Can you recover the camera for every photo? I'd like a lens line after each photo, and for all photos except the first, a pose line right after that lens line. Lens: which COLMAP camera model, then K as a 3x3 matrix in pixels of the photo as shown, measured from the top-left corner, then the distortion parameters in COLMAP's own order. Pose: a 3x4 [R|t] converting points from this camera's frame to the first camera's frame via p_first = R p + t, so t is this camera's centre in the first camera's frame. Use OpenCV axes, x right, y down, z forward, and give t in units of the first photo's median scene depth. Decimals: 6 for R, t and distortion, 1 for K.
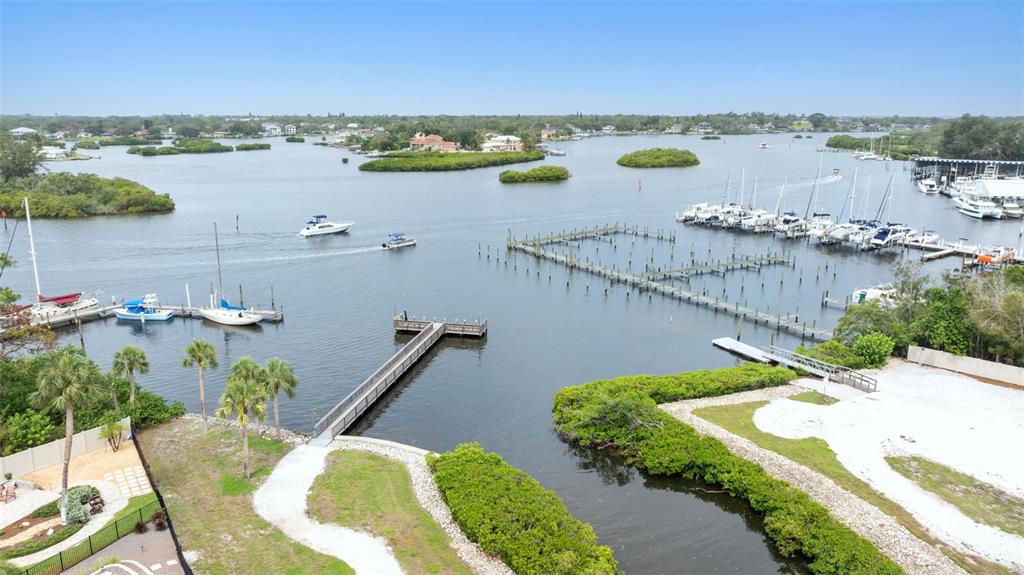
lens RADIAL K [[719.2, 0, 512.0], [0, 719.2, 287.5], [0, 0, 1]] dist [-0.005451, -0.001310]
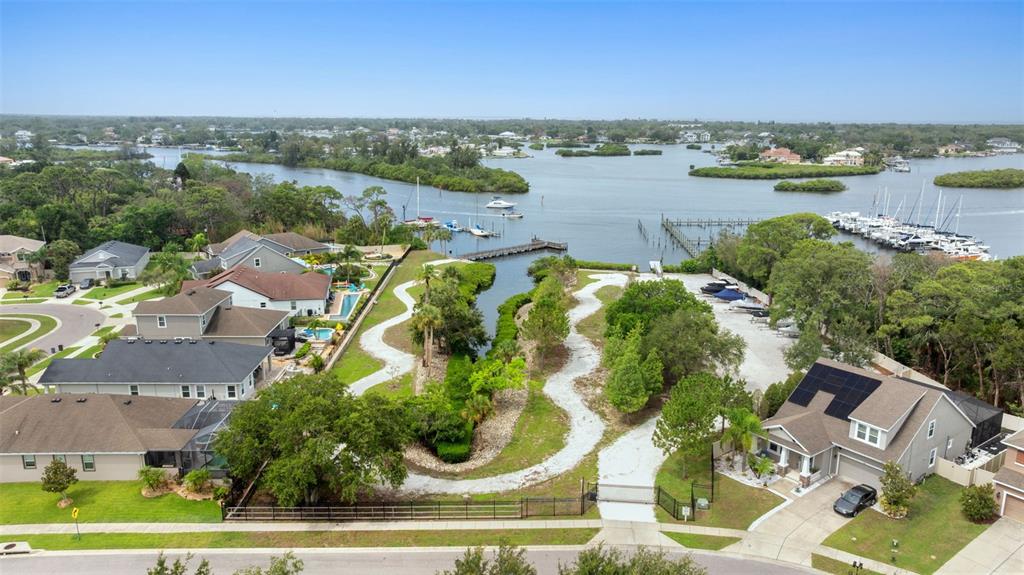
lens RADIAL K [[719.2, 0, 512.0], [0, 719.2, 287.5], [0, 0, 1]] dist [-0.005451, -0.001310]
pose [[0.817878, 0.139444, -0.558239, 0.240752], [-0.141755, 0.989118, 0.039388, 0.026253], [0.557656, 0.046918, 0.828745, -0.202064]]
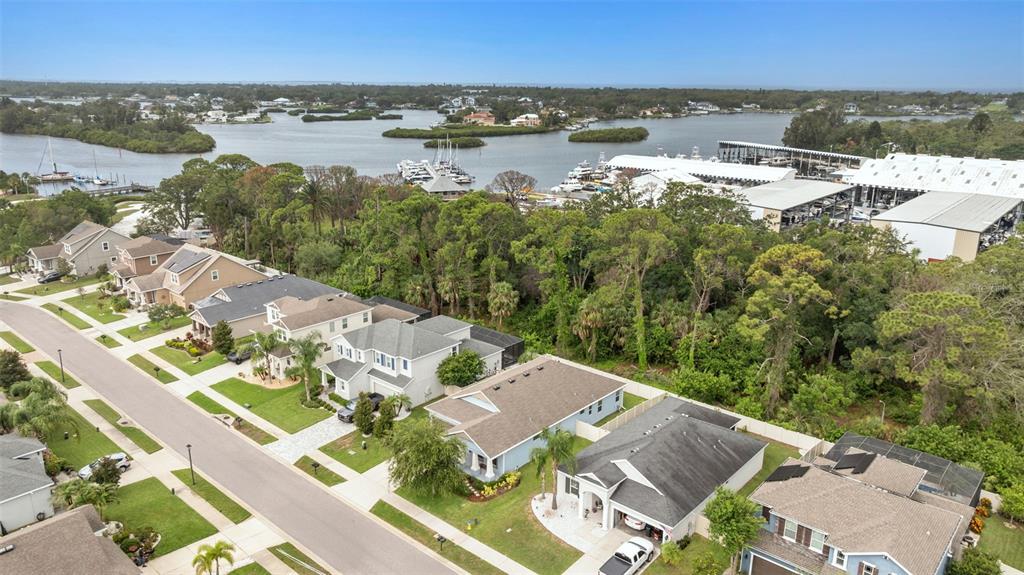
lens RADIAL K [[721.2, 0, 512.0], [0, 721.2, 287.5], [0, 0, 1]] dist [-0.031858, 0.038716]
pose [[0.923208, 0.114838, -0.366741, 0.546597], [-0.099868, 0.993214, 0.059604, 0.030479], [0.371097, -0.018401, 0.928412, -0.262672]]
